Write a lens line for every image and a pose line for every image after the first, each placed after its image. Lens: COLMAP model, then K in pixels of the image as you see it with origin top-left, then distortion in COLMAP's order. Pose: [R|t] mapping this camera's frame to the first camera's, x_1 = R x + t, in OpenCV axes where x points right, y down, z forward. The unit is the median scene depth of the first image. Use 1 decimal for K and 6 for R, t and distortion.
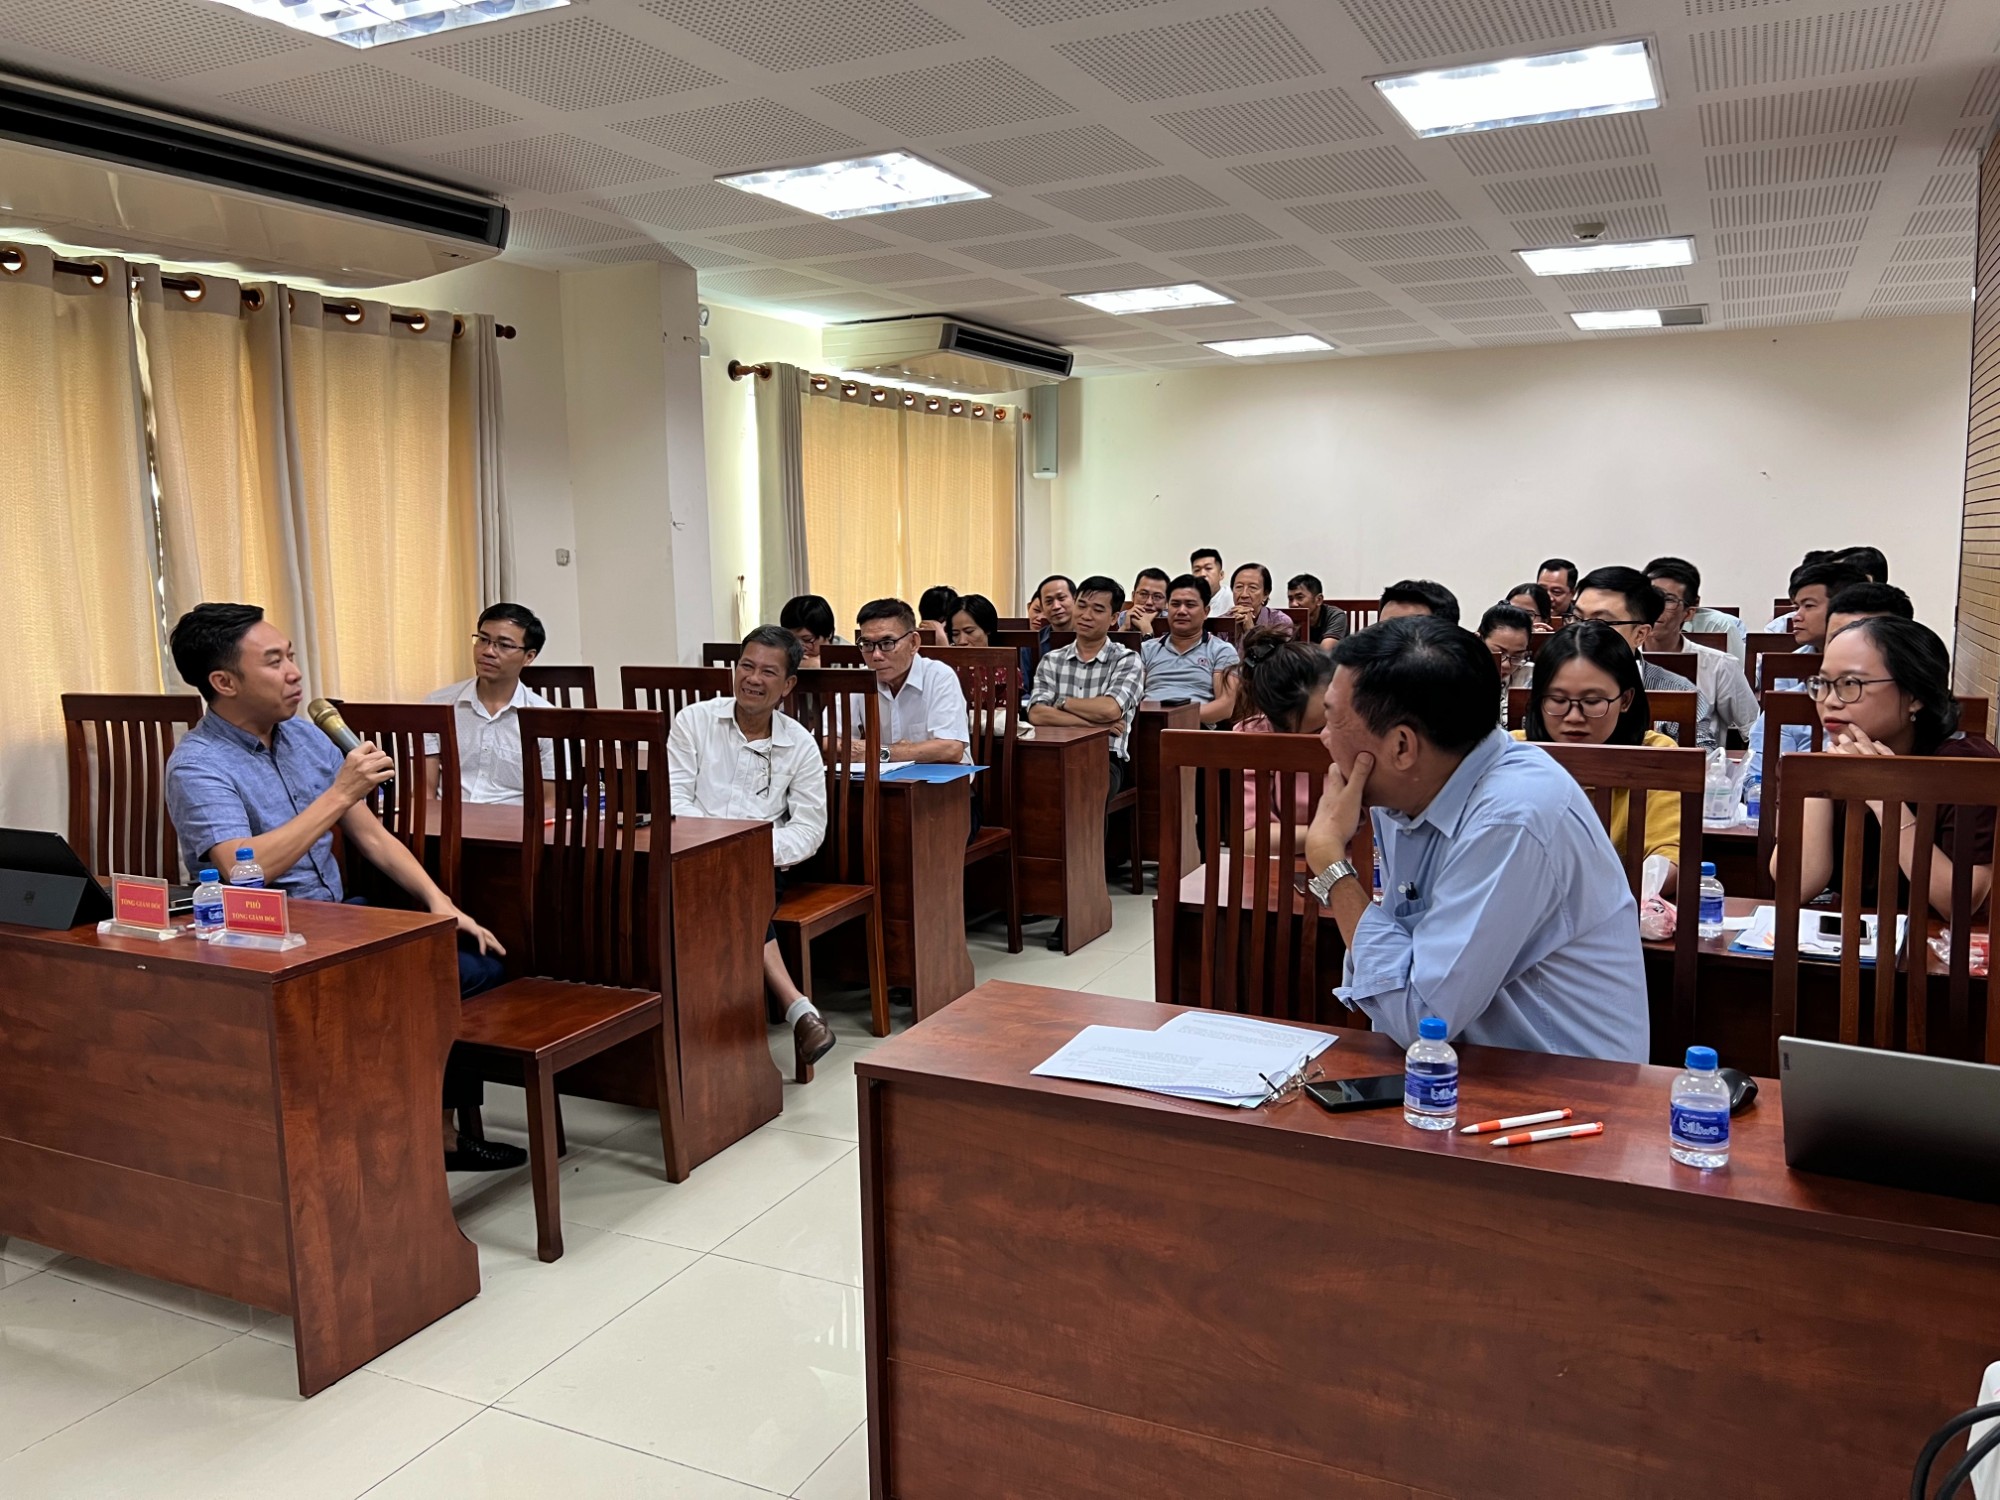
lens RADIAL K [[1510.7, 0, 1003.7], [0, 1510.7, 752.9], [0, 0, 1]] dist [0.044044, -0.051635]
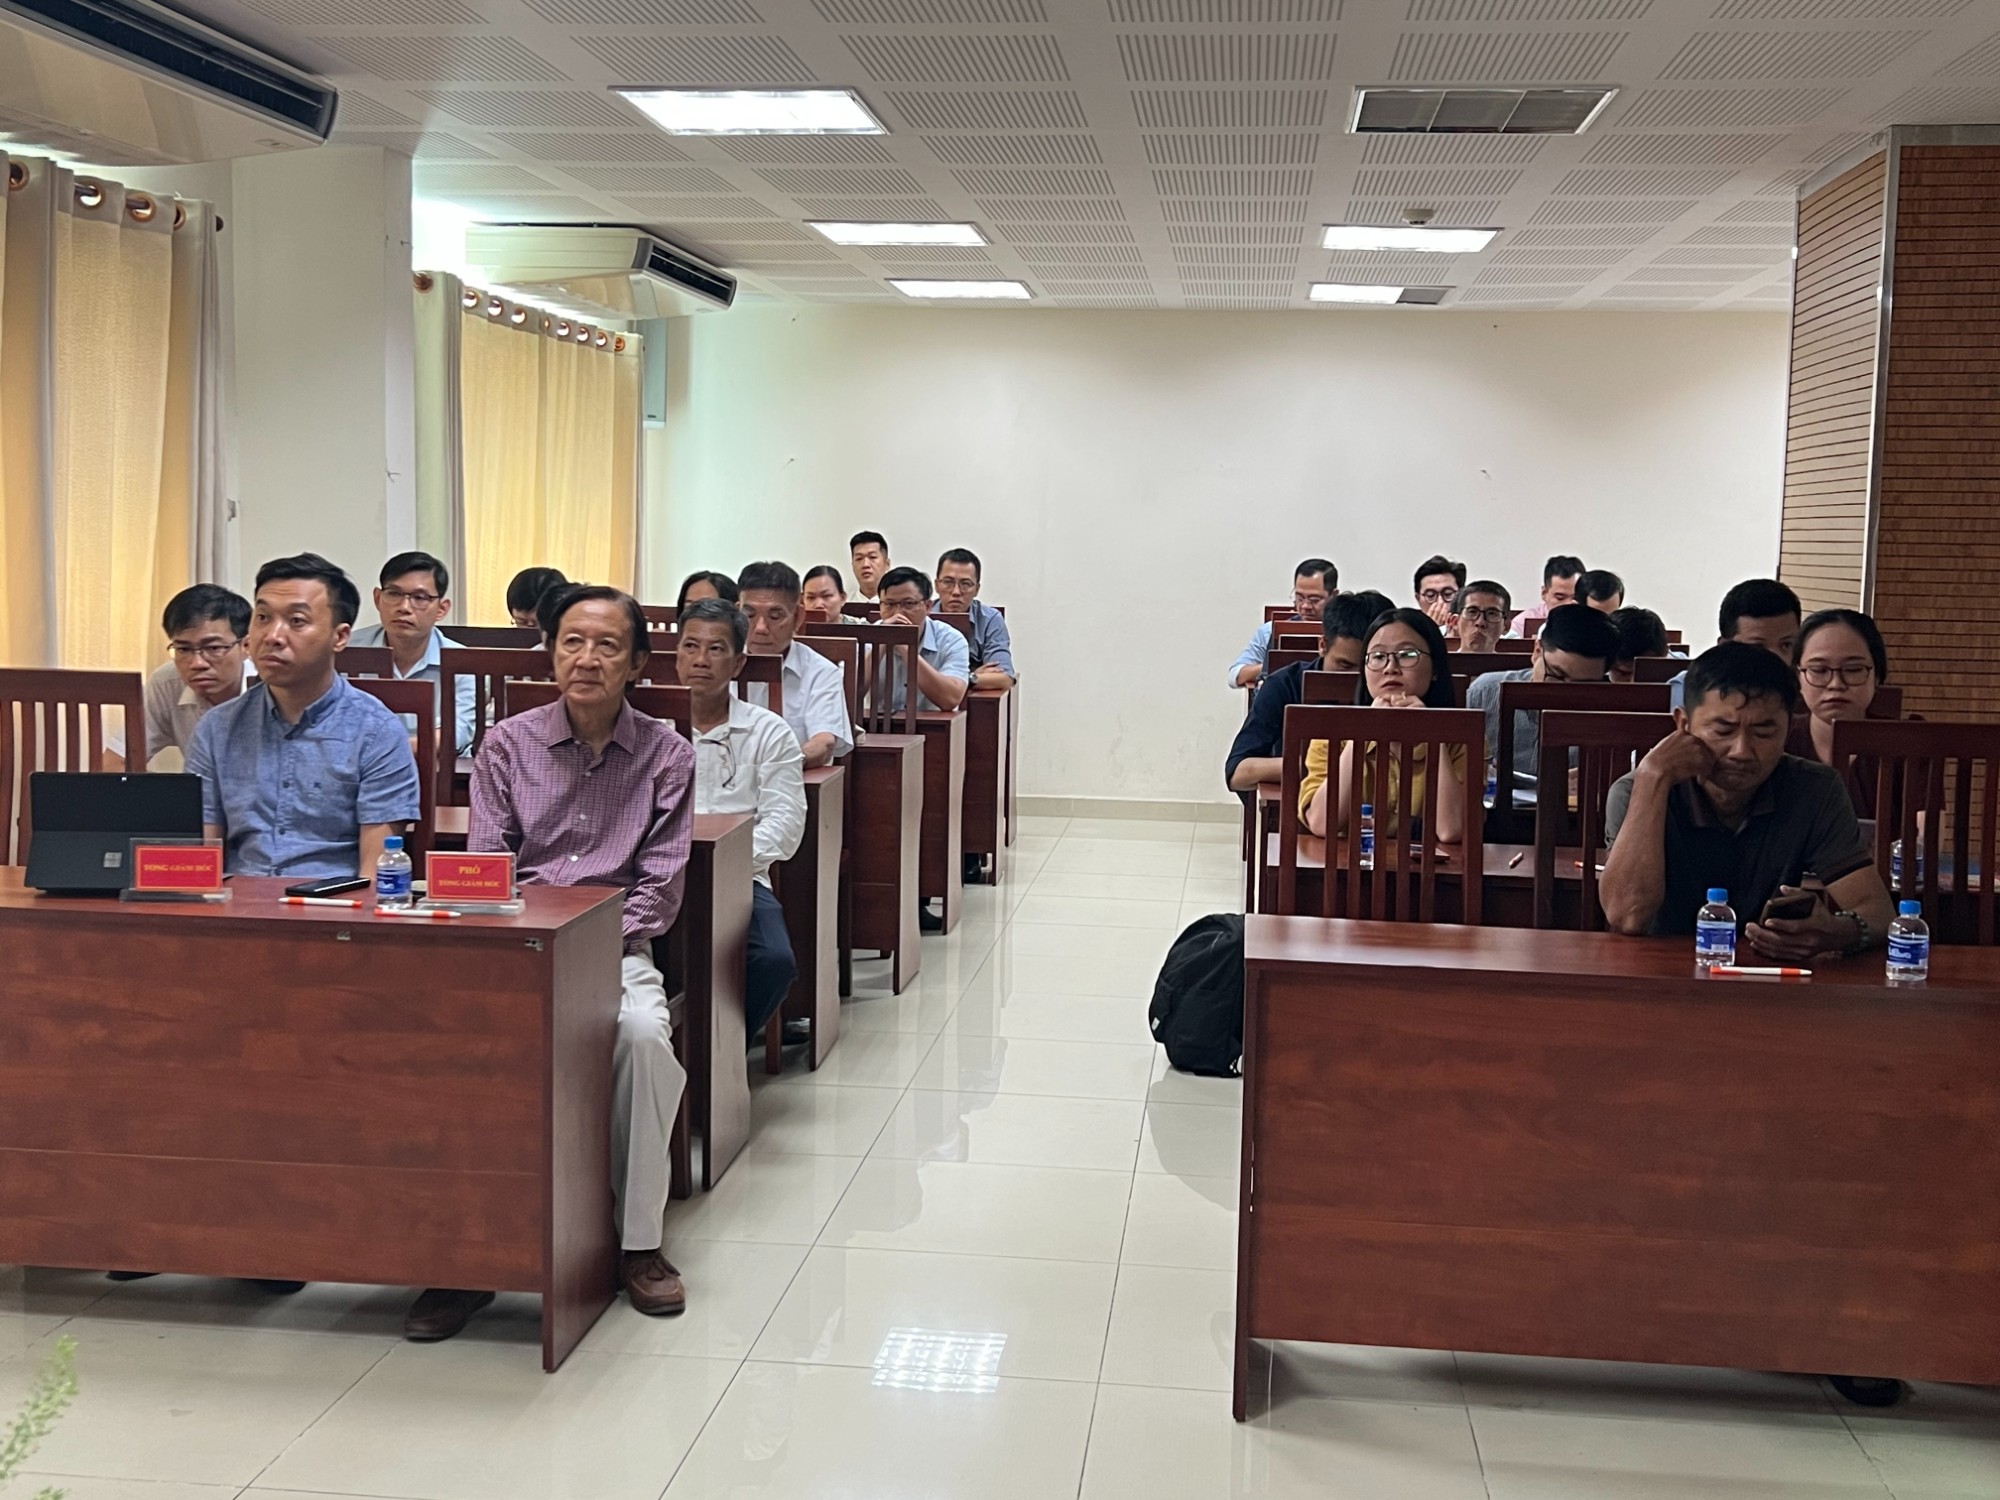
lens RADIAL K [[2222.9, 0, 1008.9], [0, 2222.9, 746.6], [0, 0, 1]] dist [0.051388, 0.000000]
pose [[0.941540, 0.006418, 0.336840, -0.502716], [0.005314, 0.999411, -0.033895, 0.055548], [-0.336859, 0.033704, 0.940952, -0.344927]]
